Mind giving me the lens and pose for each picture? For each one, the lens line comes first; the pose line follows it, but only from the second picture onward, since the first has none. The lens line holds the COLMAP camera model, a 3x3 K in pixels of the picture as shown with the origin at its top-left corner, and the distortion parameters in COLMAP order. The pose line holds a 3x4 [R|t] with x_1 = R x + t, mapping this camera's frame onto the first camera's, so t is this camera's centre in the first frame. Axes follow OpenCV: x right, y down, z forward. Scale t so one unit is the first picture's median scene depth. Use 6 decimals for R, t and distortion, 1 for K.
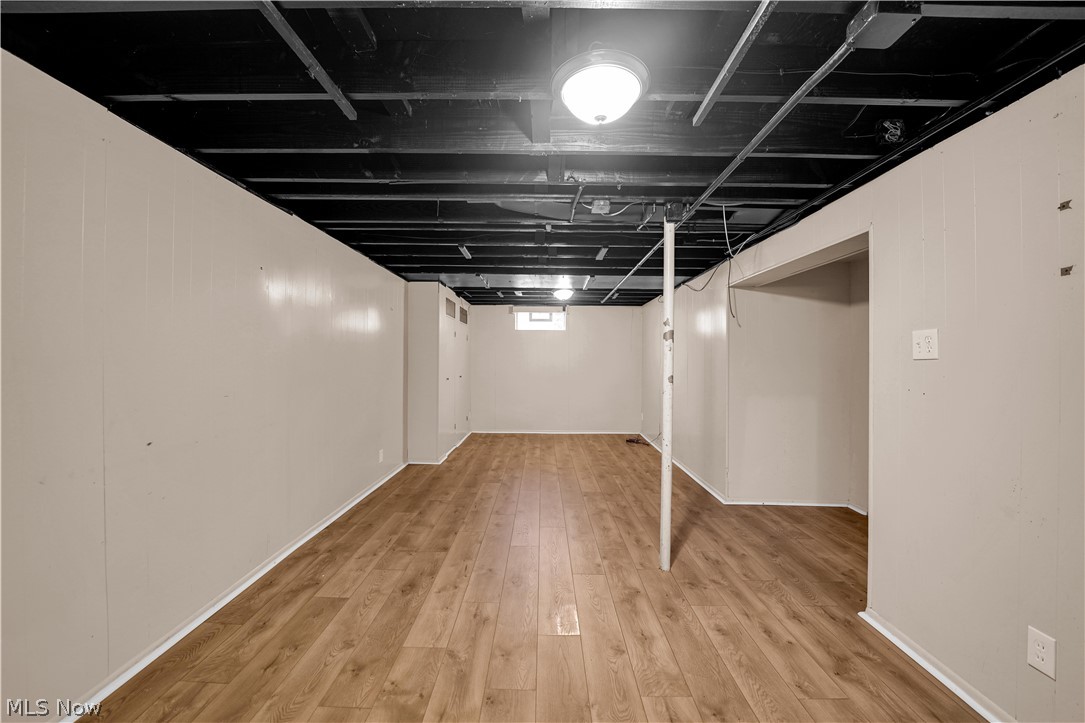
lens RADIAL K [[444.2, 0, 538.5], [0, 444.2, 361.3], [0, 0, 1]] dist [-0.025823, 0.000506]
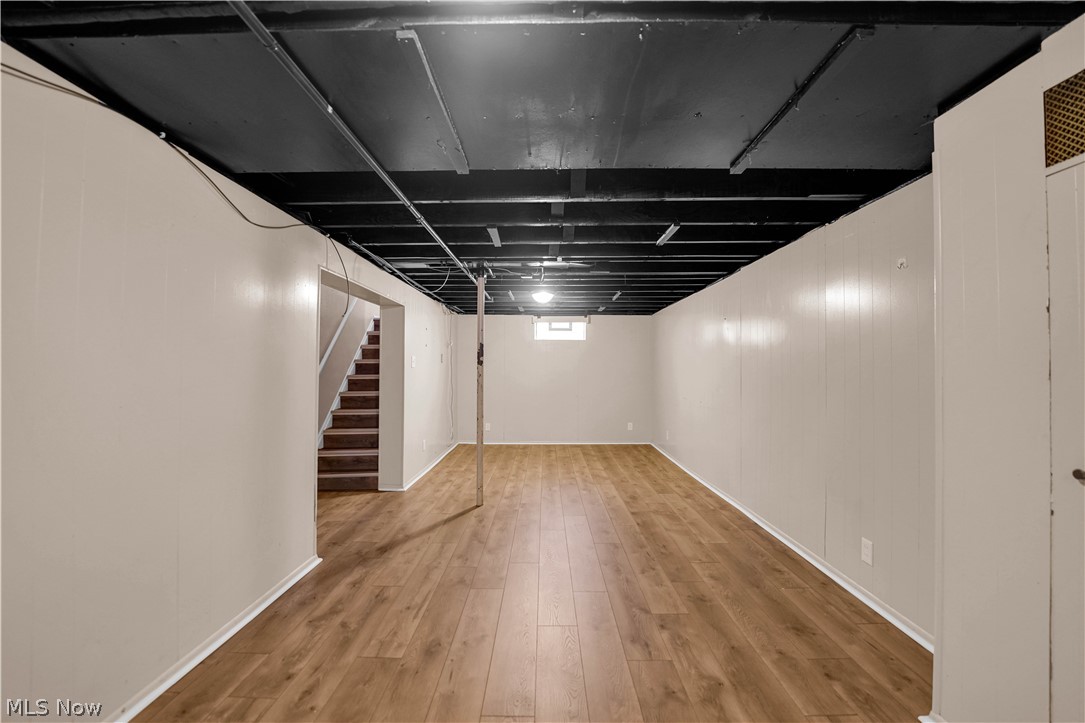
lens RADIAL K [[444.2, 0, 538.5], [0, 444.2, 361.3], [0, 0, 1]] dist [-0.025823, 0.000506]
pose [[-0.999889, -0.013761, 0.005749, 0.065179], [-0.013843, 0.999799, -0.014477, -0.007765], [-0.005549, -0.014555, -0.999879, 2.064511]]
